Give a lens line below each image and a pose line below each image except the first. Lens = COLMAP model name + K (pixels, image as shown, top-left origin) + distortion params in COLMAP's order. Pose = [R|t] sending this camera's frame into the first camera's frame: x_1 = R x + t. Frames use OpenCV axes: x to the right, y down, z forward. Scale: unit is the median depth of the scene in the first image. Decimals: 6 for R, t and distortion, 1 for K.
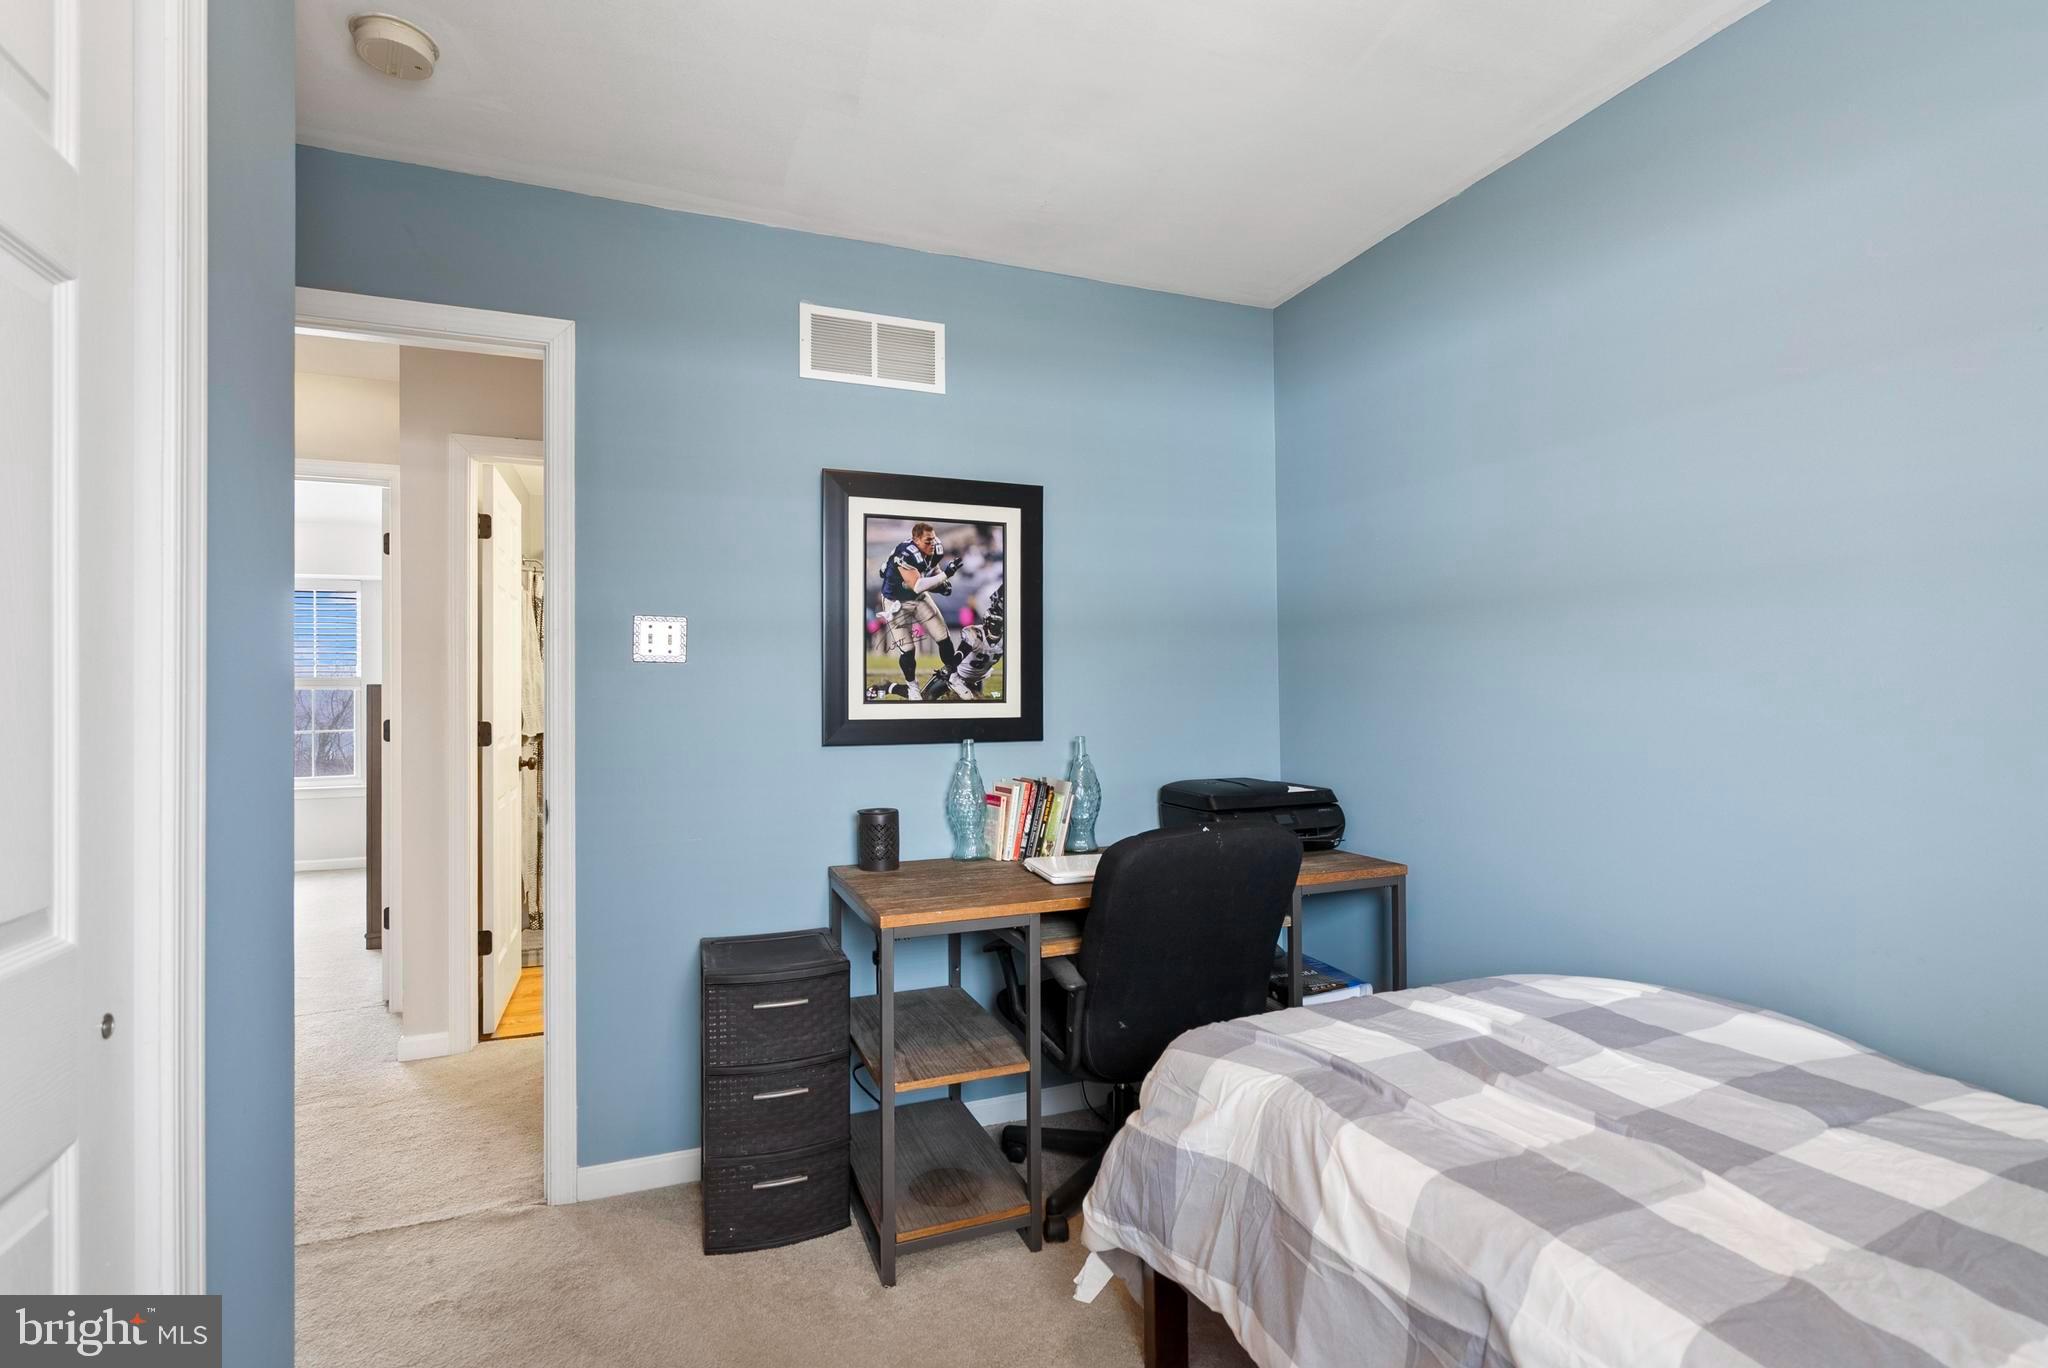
lens RADIAL K [[928.7, 0, 1022.6], [0, 928.7, 690.0], [0, 0, 1]] dist [-0.001208, 0.000797]
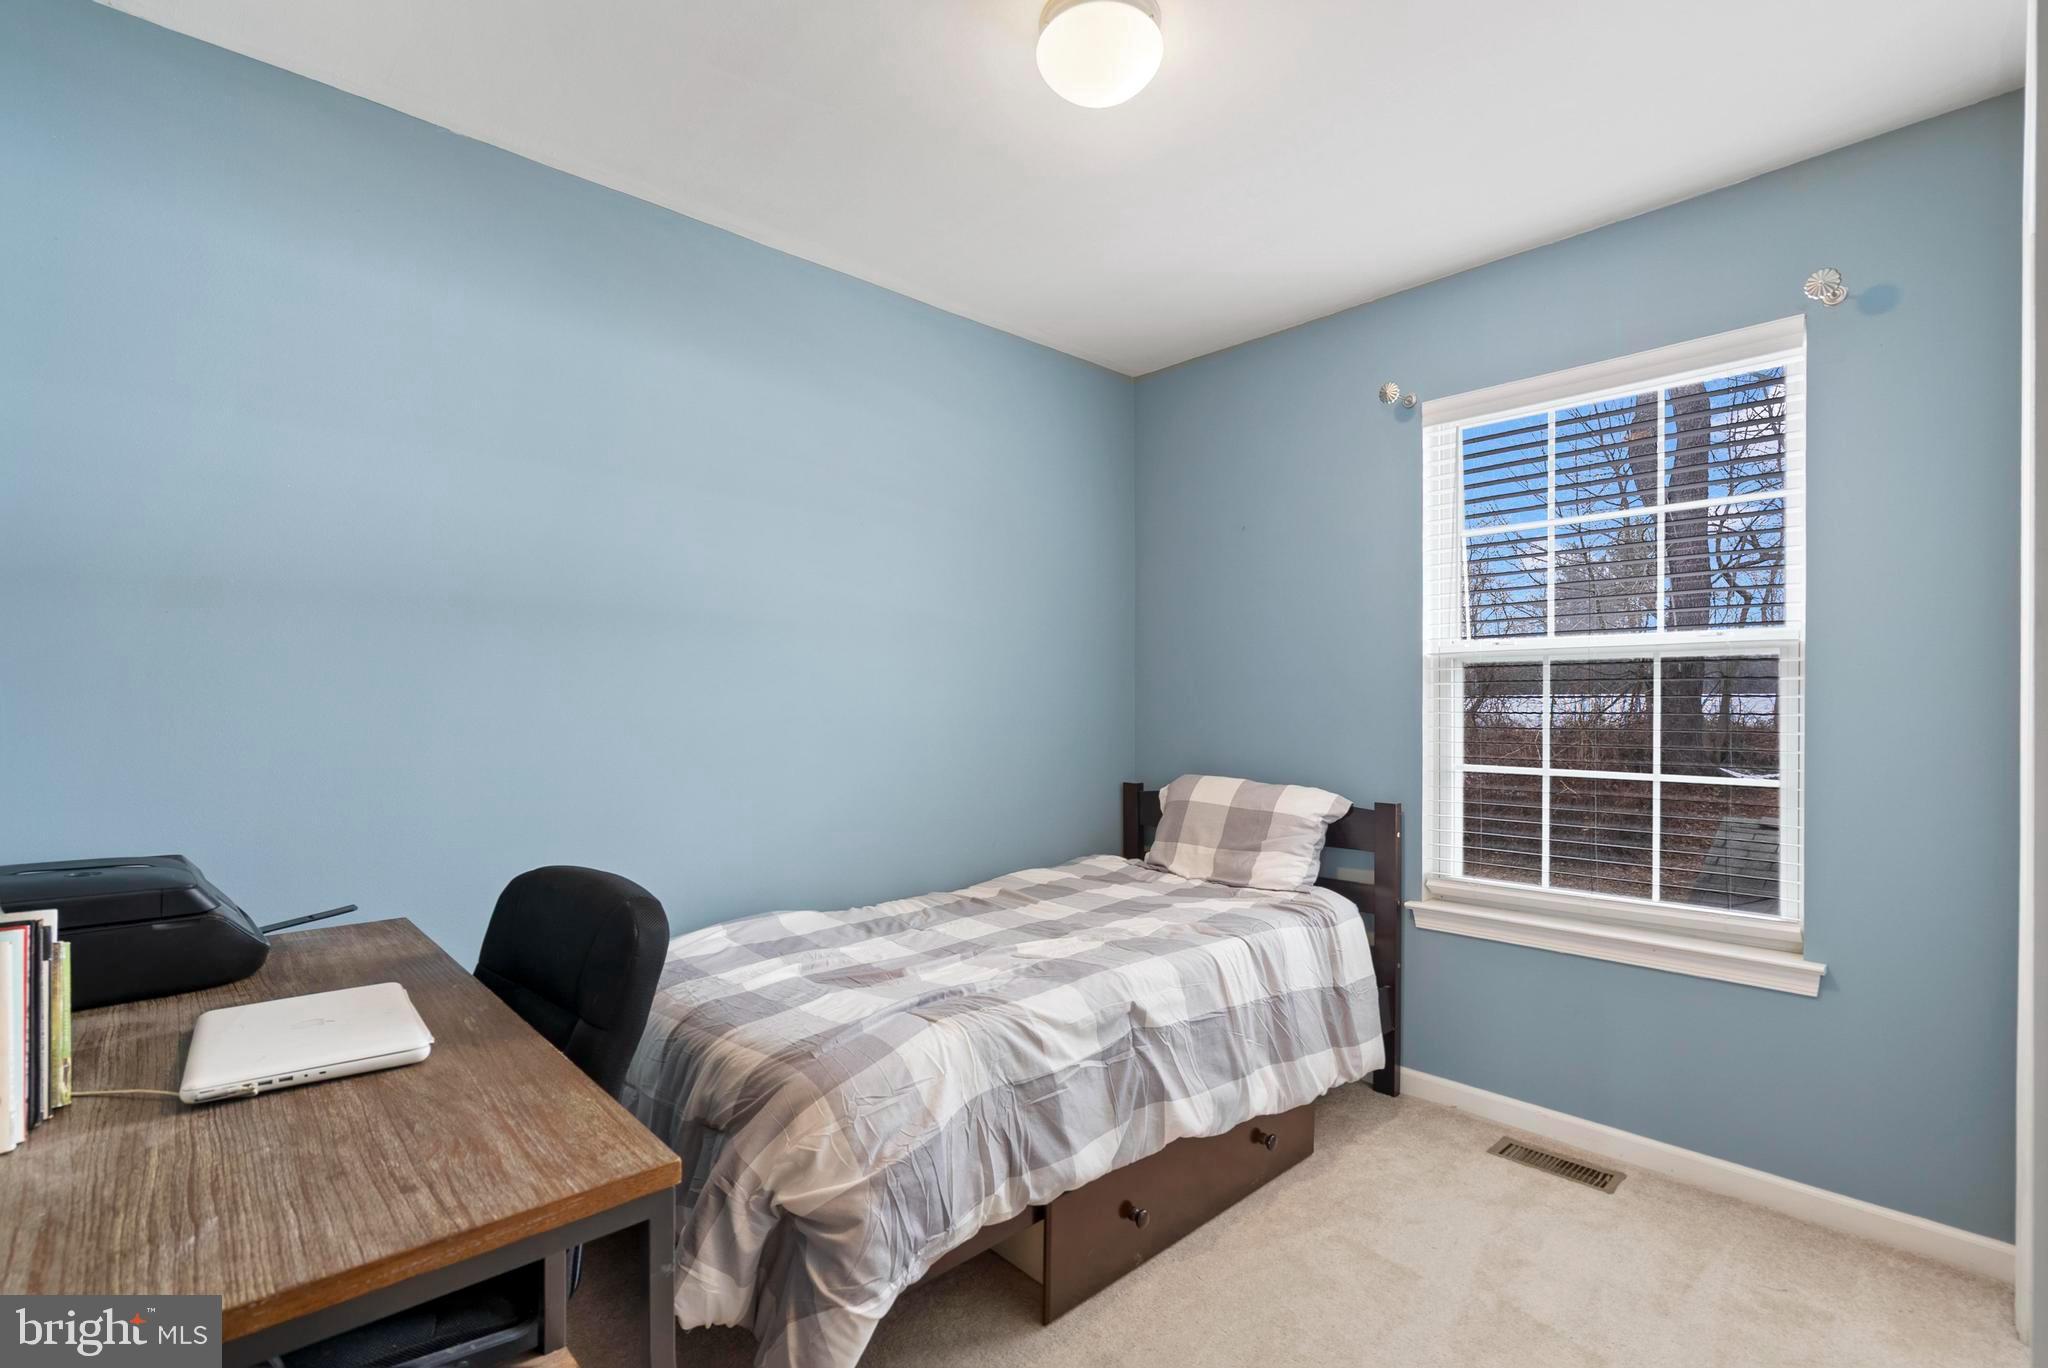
lens RADIAL K [[941.3, 0, 1014.8], [0, 941.3, 676.2], [0, 0, 1]] dist [-0.005066, 0.000096]
pose [[-0.350365, 0.031464, 0.936085, -0.906295], [-0.003234, 0.999389, -0.034802, 0.013352], [-0.936608, -0.015220, -0.350049, 1.343778]]
